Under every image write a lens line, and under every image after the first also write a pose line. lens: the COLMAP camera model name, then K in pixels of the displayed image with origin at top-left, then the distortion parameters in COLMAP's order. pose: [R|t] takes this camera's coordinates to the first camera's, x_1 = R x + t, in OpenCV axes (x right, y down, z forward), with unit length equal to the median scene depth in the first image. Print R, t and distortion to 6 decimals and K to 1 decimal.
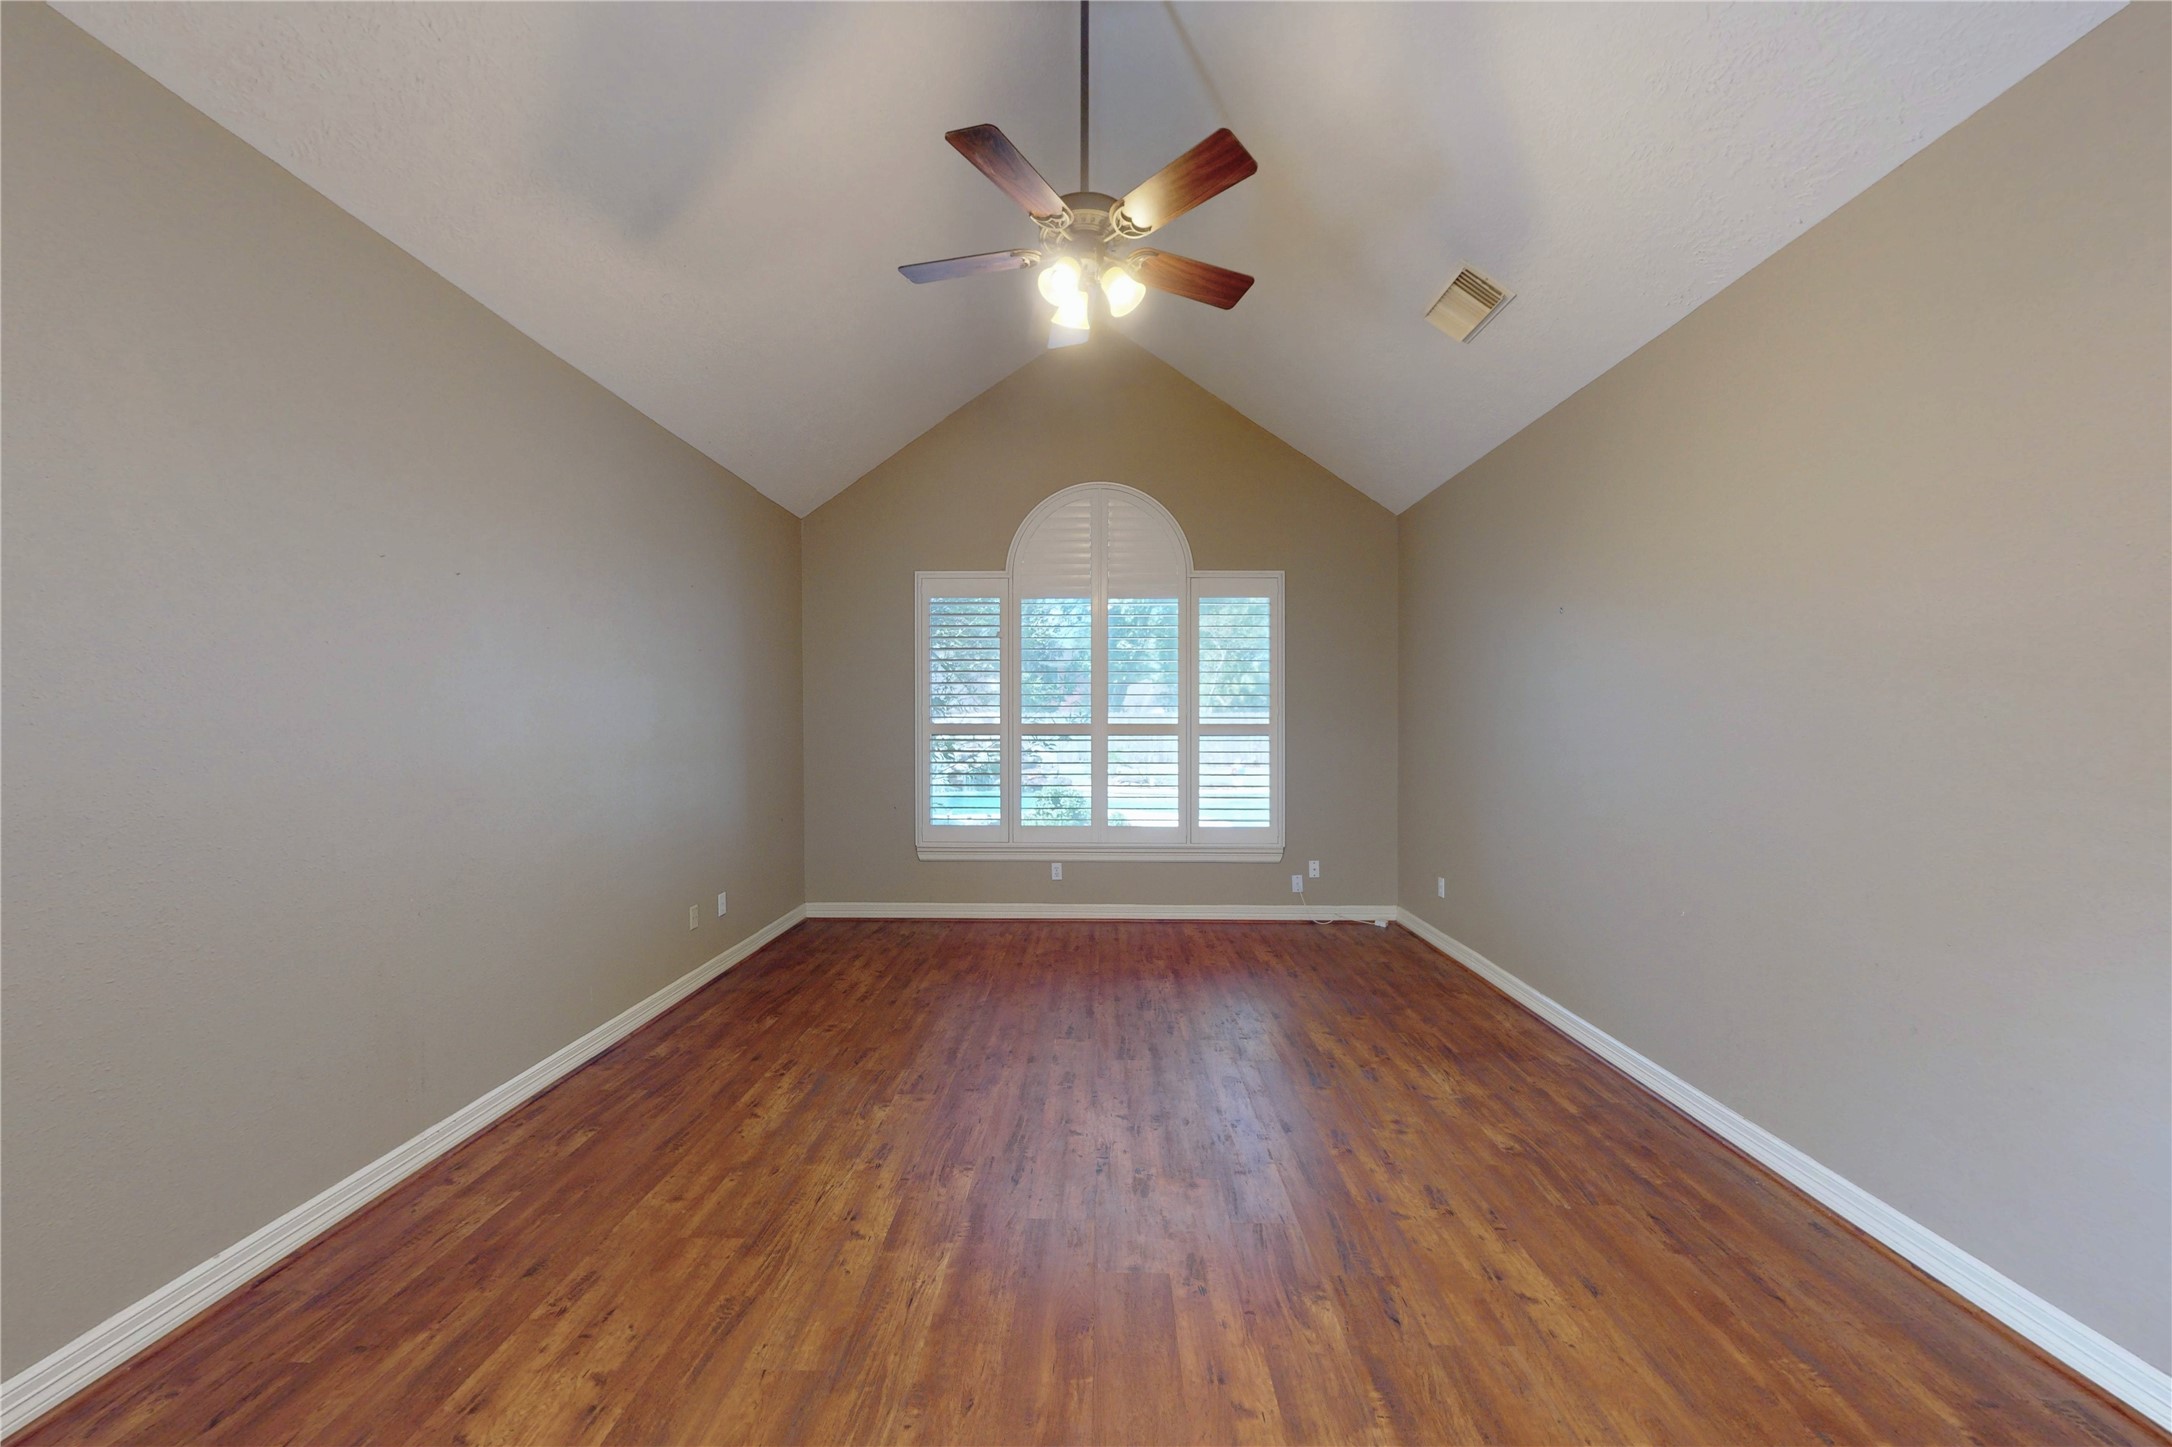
lens RADIAL K [[887.3, 0, 1083.7], [0, 887.3, 725.6], [0, 0, 1]] dist [0.000722, 0.000013]
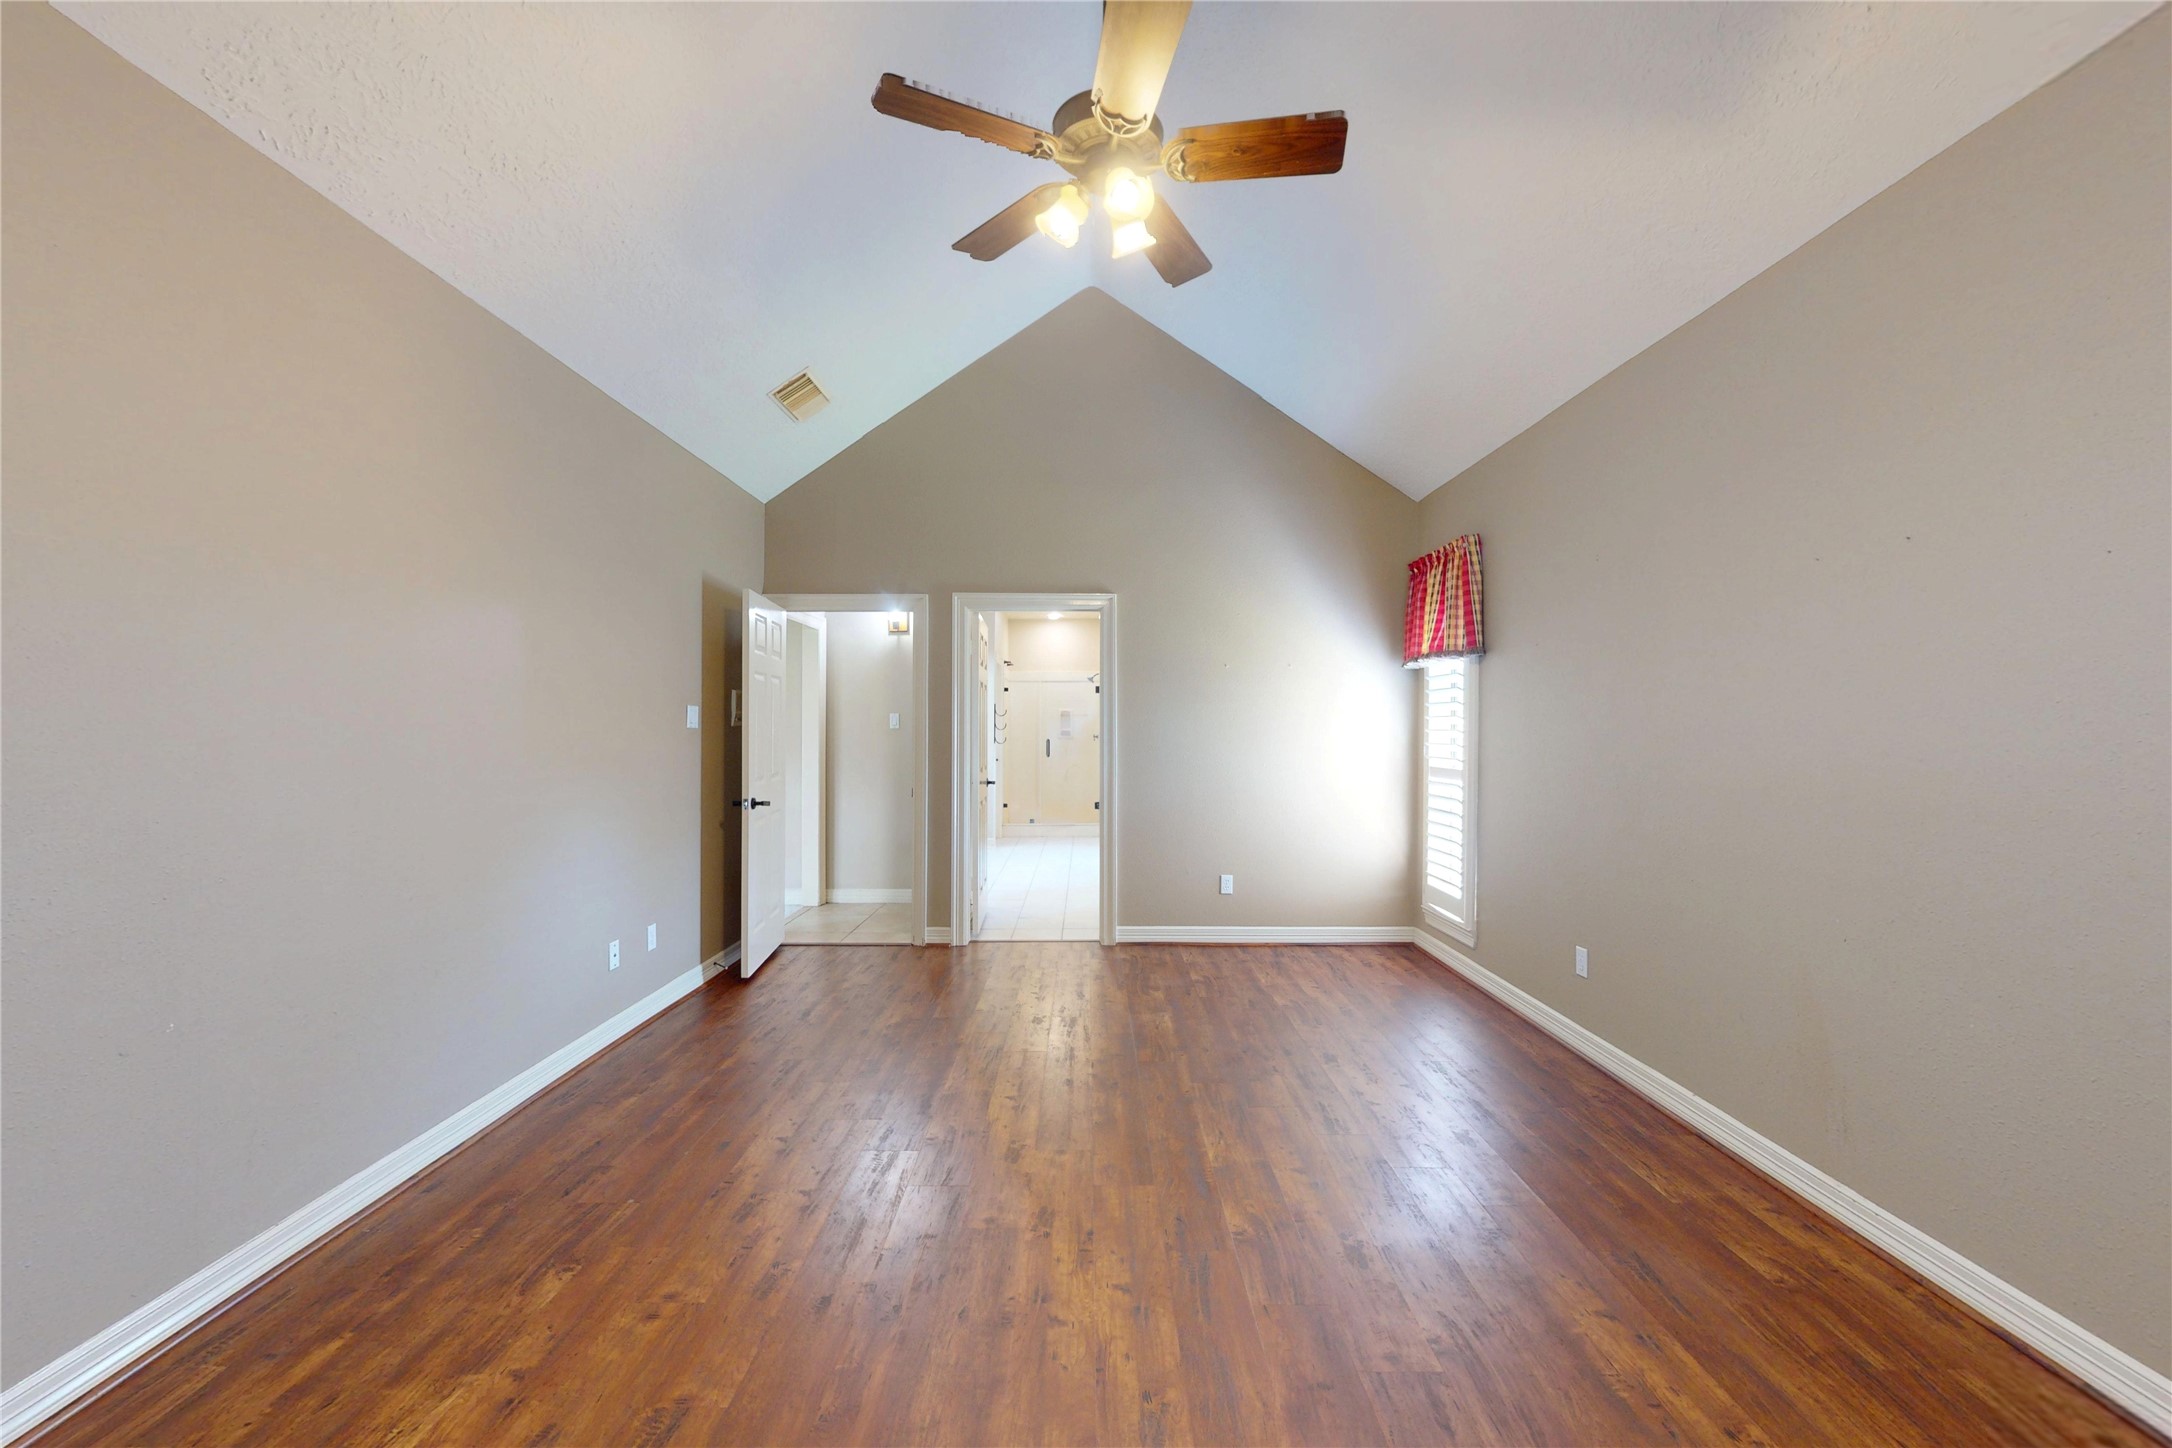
lens RADIAL K [[887.3, 0, 1084.0], [0, 887.3, 724.6], [0, 0, 1]] dist [0.000722, 0.000013]
pose [[-0.999813, -0.001850, -0.019255, 0.039473], [-0.001785, 0.999993, -0.003386, -0.002496], [0.019261, -0.003351, -0.999809, 1.801698]]
